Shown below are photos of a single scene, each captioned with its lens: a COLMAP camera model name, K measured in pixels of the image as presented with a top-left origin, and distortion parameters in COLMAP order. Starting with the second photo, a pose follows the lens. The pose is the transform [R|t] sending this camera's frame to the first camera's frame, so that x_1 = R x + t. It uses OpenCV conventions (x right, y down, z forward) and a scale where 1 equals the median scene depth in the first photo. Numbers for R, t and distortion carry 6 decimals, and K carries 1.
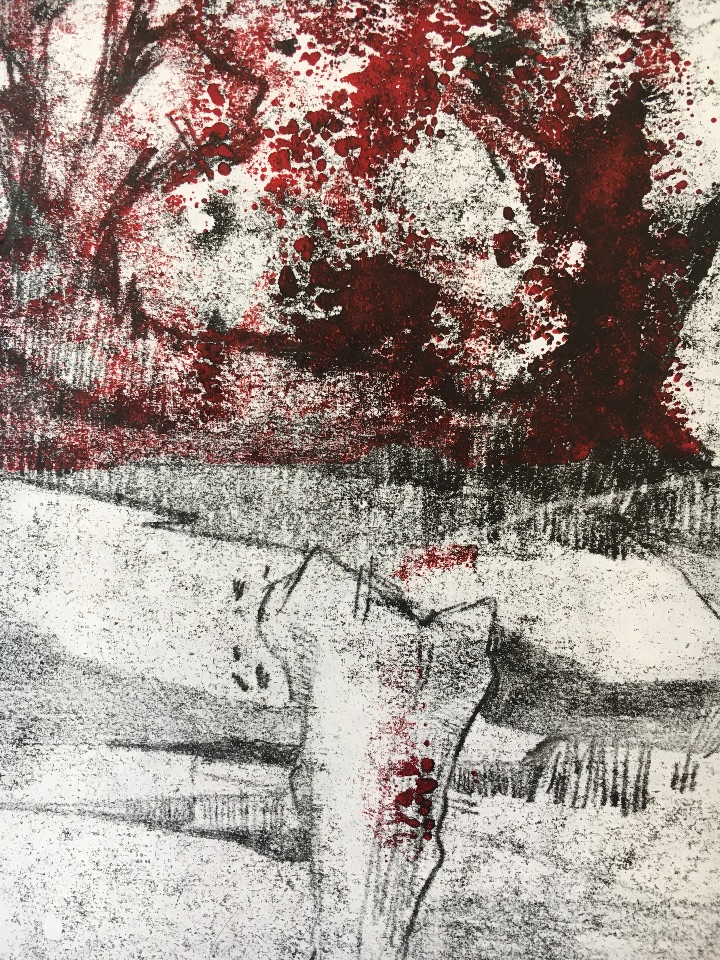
lens RADIAL K [[809.8, 0, 360.0], [0, 809.8, 480.0], [0, 0, 1]] dist [0.001679, -0.068421]
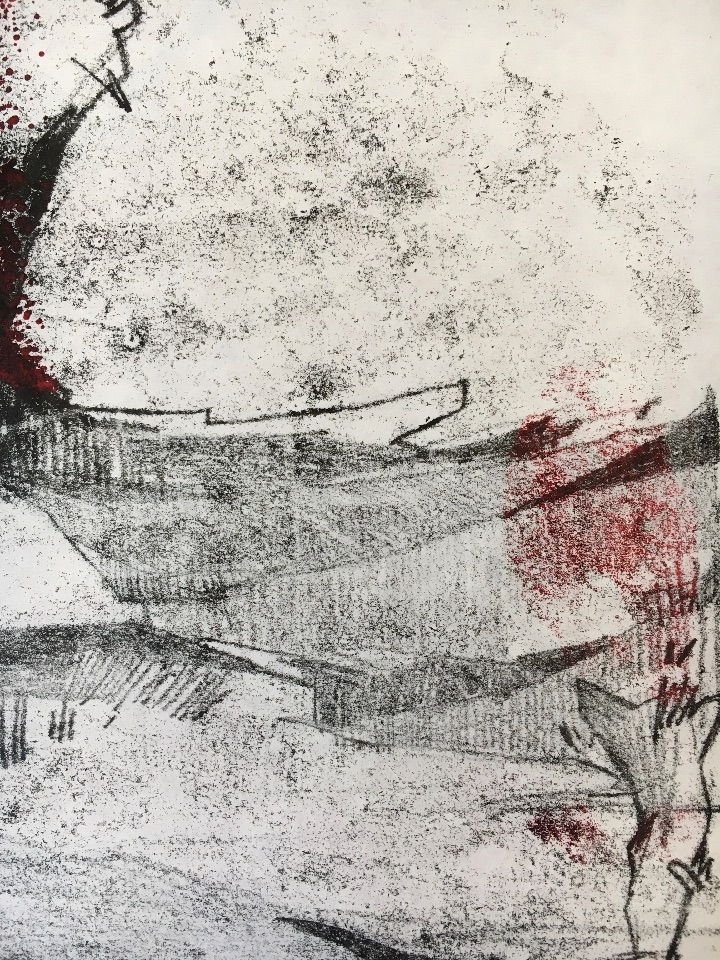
lens RADIAL K [[809.8, 0, 360.0], [0, 809.8, 480.0], [0, 0, 1]] dist [0.001679, -0.068421]
pose [[0.998515, -0.030148, 0.045366, 0.732859], [0.030949, 0.999375, -0.017062, 0.101056], [-0.044824, 0.018440, 0.998825, 0.004598]]
